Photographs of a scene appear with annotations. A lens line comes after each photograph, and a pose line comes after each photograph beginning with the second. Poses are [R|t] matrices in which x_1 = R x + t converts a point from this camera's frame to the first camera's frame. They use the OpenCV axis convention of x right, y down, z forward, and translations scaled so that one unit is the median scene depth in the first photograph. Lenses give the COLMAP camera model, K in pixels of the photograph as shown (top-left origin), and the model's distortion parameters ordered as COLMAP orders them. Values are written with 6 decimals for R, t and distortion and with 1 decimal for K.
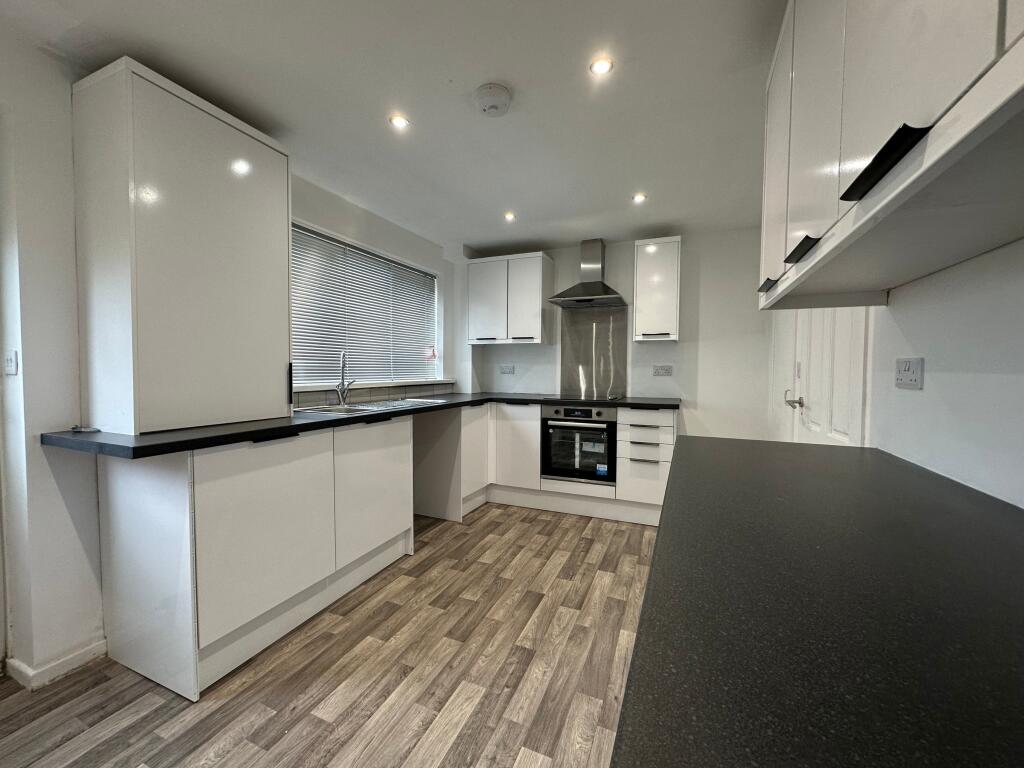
lens RADIAL K [[407.4, 0, 513.8], [0, 407.4, 384.6], [0, 0, 1]] dist [0.000689, -0.000012]
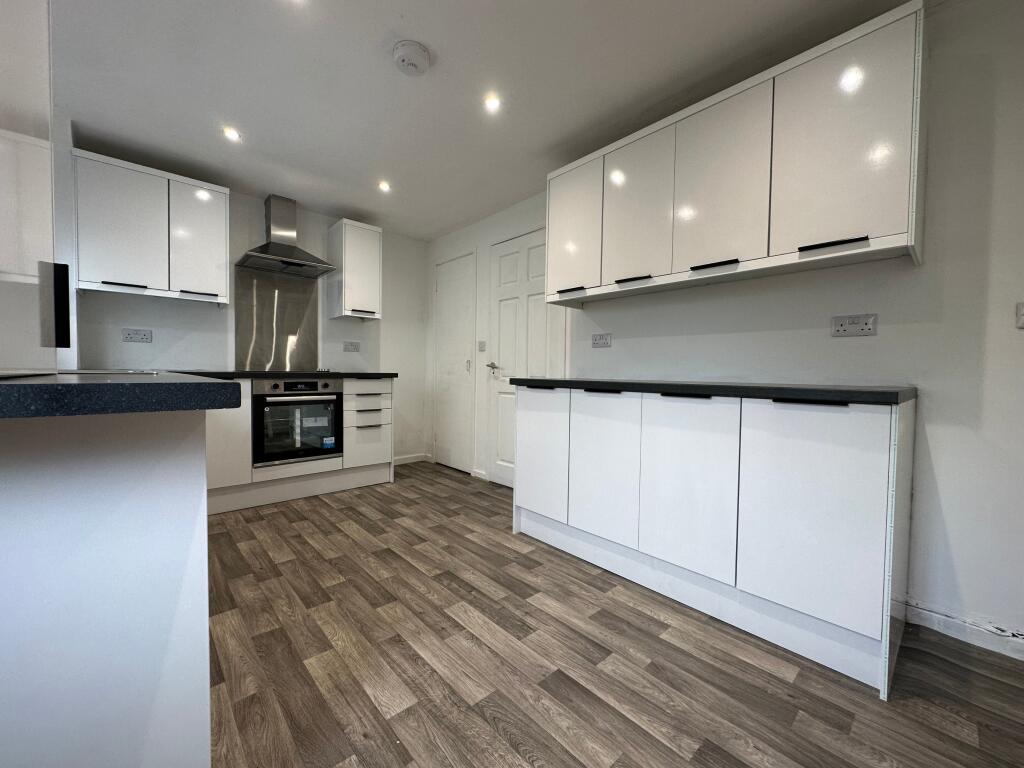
lens RADIAL K [[407.4, 0, 512.1], [0, 407.4, 384.3], [0, 0, 1]] dist [0.000689, -0.000012]
pose [[0.413684, -0.027395, 0.910009, -0.531990], [0.023623, 0.999534, 0.019351, 0.065256], [-0.910114, 0.013492, 0.414138, 0.208102]]
